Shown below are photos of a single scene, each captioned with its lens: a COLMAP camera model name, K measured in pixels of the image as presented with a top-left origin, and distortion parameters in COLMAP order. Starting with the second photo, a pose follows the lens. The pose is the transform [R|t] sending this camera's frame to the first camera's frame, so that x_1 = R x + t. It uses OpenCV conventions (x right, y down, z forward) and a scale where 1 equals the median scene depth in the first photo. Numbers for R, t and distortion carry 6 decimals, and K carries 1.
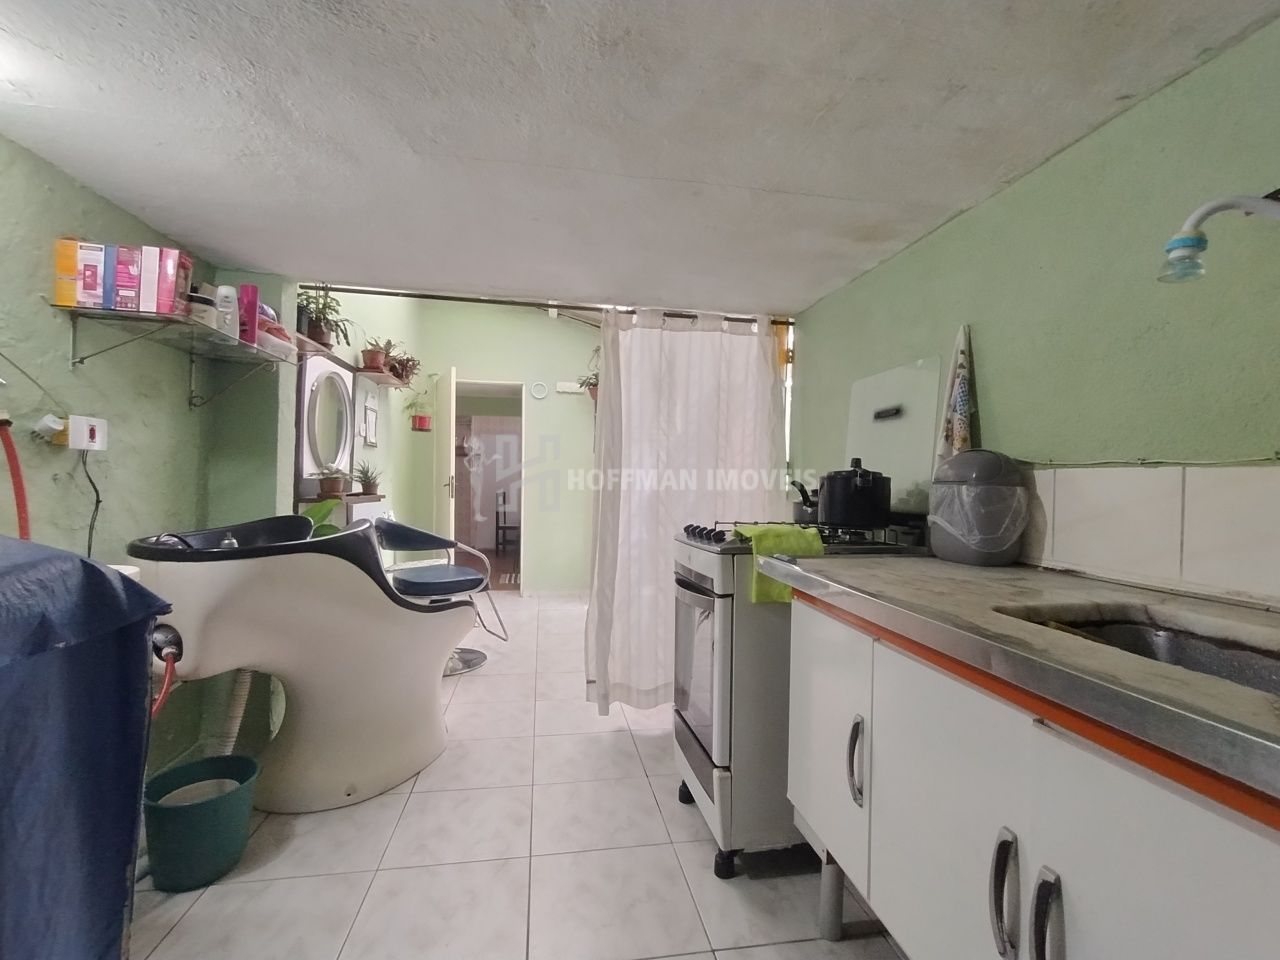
lens RADIAL K [[589.1, 0, 644.2], [0, 589.1, 482.0], [0, 0, 1]] dist [-0.004471, -0.000373]
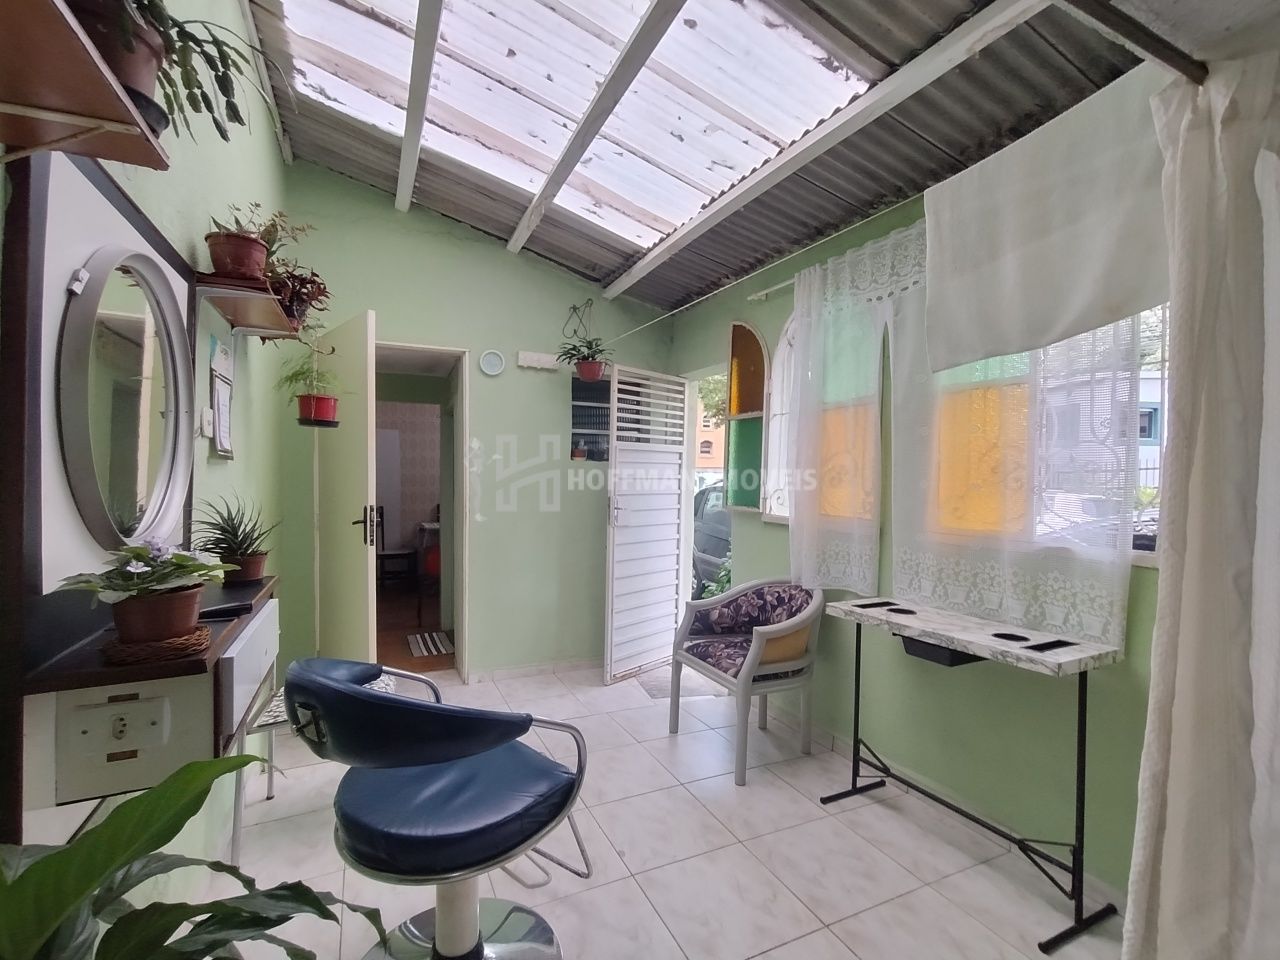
lens RADIAL K [[589.1, 0, 644.2], [0, 589.1, 482.0], [0, 0, 1]] dist [-0.004471, -0.000373]
pose [[0.962195, -0.015048, 0.271947, -0.267892], [0.012643, 0.999864, 0.010593, -0.042092], [-0.272070, -0.006754, 0.962254, 0.461674]]
